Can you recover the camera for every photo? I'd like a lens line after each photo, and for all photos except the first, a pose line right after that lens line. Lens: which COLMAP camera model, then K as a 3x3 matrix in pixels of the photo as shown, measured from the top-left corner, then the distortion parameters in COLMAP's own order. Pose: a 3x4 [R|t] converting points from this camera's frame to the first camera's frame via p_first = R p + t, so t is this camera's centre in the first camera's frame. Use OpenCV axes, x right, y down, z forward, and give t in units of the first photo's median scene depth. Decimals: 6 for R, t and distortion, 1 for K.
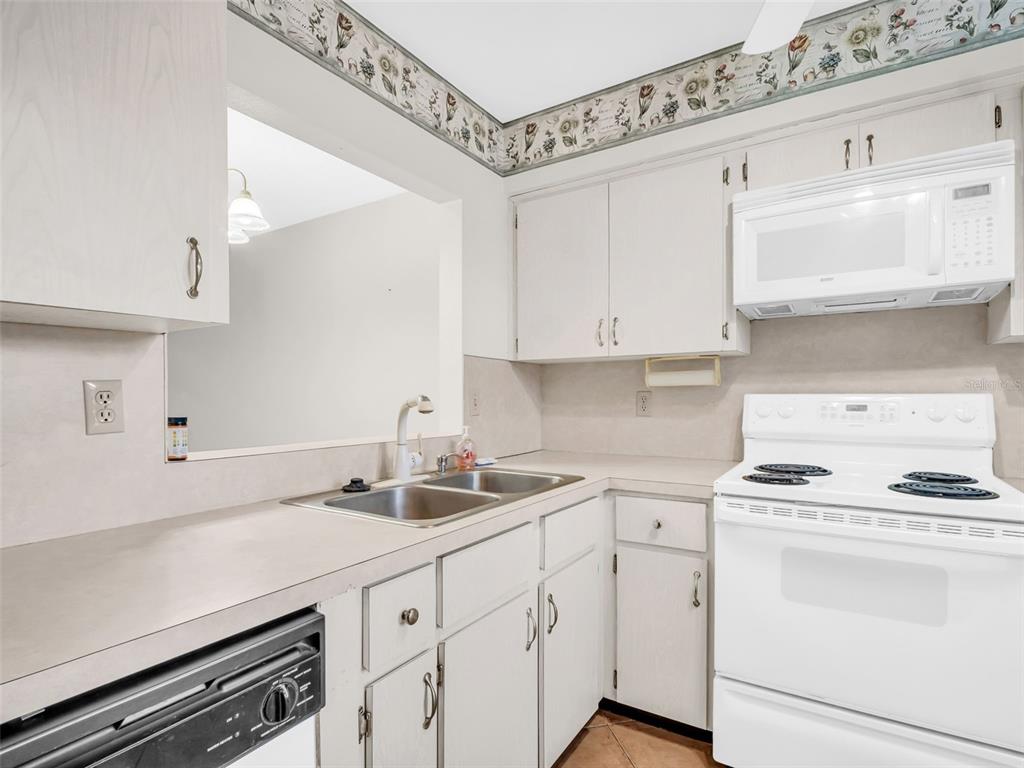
lens RADIAL K [[530.1, 0, 518.8], [0, 530.1, 403.8], [0, 0, 1]] dist [0.003769, -0.009073]
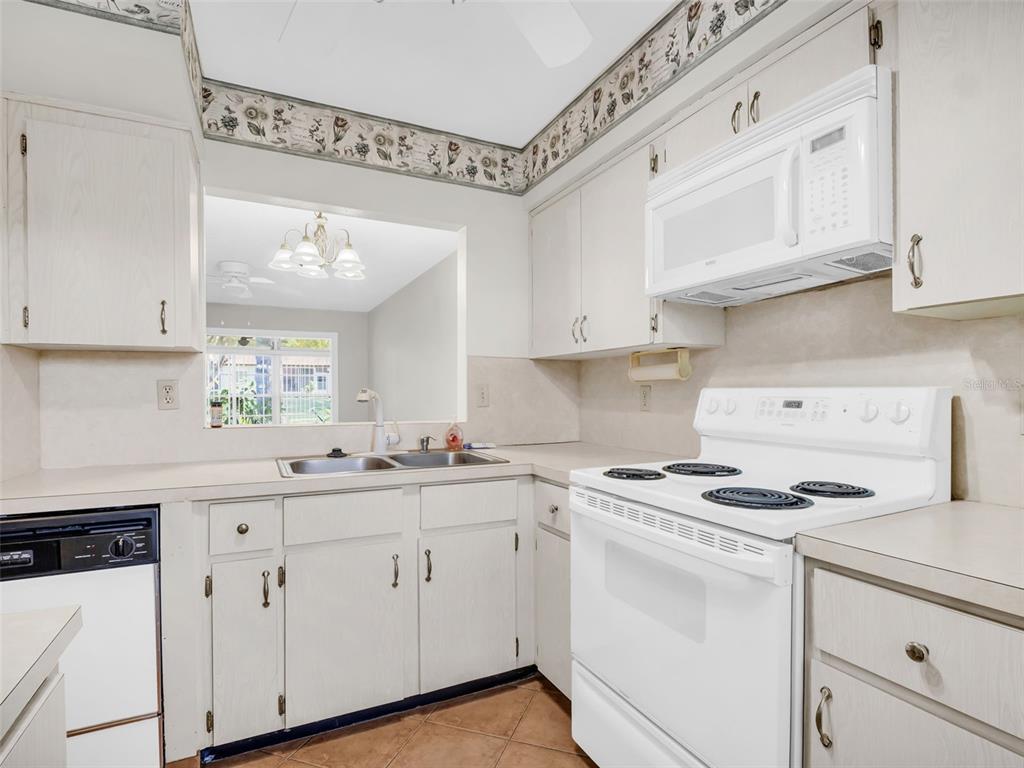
lens RADIAL K [[540.8, 0, 540.1], [0, 540.8, 401.5], [0, 0, 1]] dist [-0.002525, -0.002763]
pose [[0.857399, 0.011526, -0.514524, 0.745946], [-0.010658, 0.999932, 0.004639, 0.003908], [0.514543, 0.001507, 0.857463, 0.043625]]
